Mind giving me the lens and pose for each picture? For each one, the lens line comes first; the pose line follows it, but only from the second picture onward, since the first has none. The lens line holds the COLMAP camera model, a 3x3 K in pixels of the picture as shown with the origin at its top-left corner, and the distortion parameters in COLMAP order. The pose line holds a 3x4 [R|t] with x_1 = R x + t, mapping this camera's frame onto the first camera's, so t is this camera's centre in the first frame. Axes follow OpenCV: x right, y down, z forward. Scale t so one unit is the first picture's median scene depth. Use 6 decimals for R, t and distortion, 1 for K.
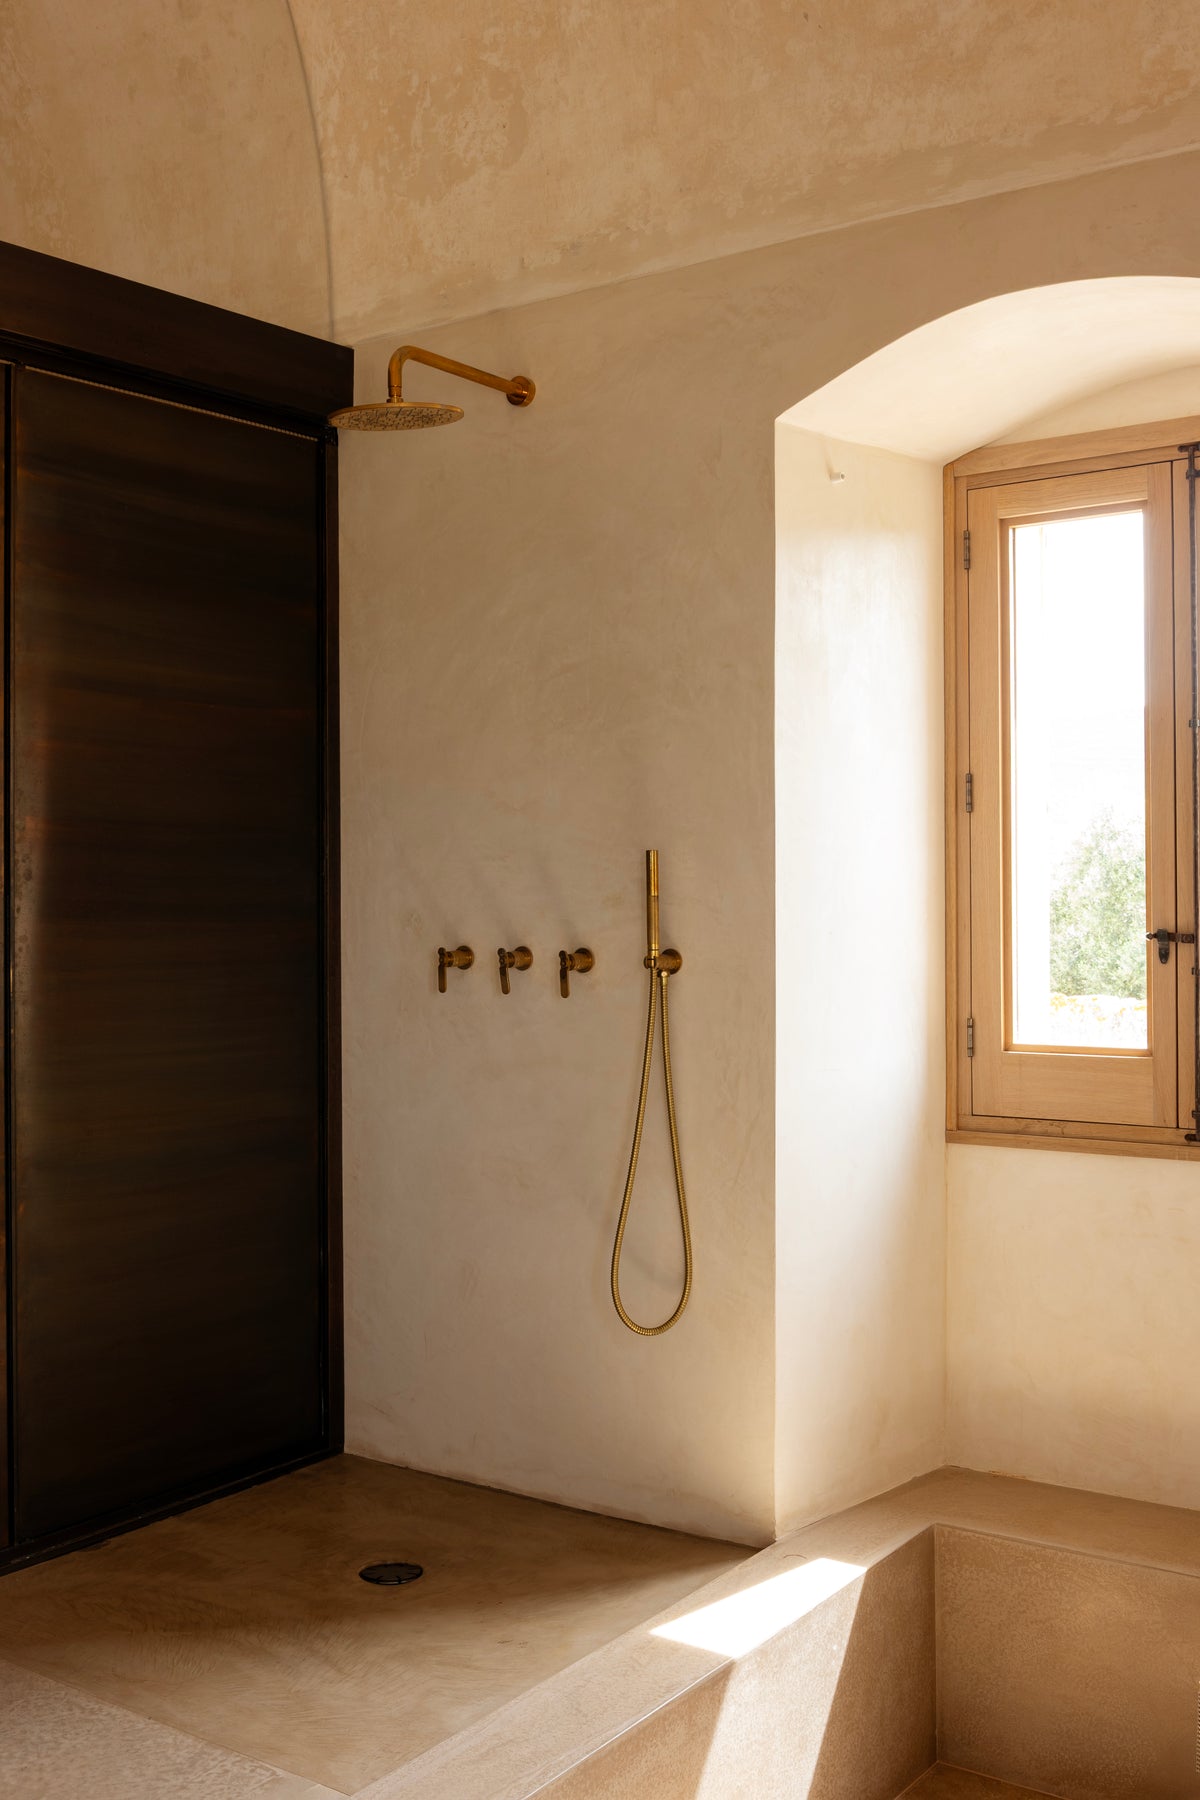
lens RADIAL K [[1836.2, 0, 600.0], [0, 1836.2, 900.0], [0, 0, 1]] dist [-0.057479, -0.000553]
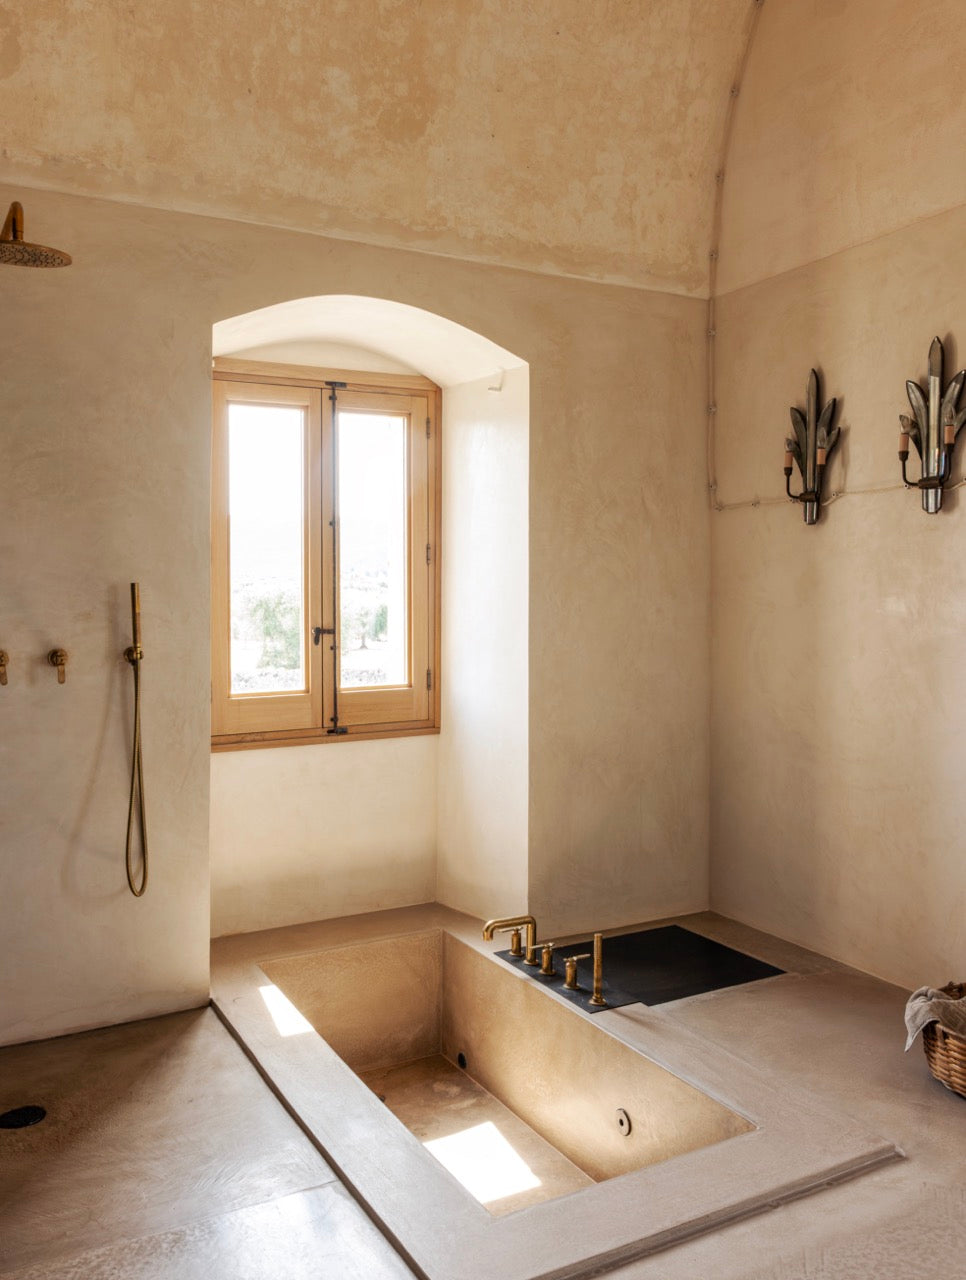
lens RADIAL K [[1067.9, 0, 483.0], [0, 1067.9, 640.0], [0, 0, 1]] dist [0.007115, -0.042446]
pose [[0.427046, -0.031201, 0.903691, -0.662691], [0.014290, 0.999513, 0.027756, 0.000187], [-0.904117, 0.001061, 0.427284, 0.352286]]
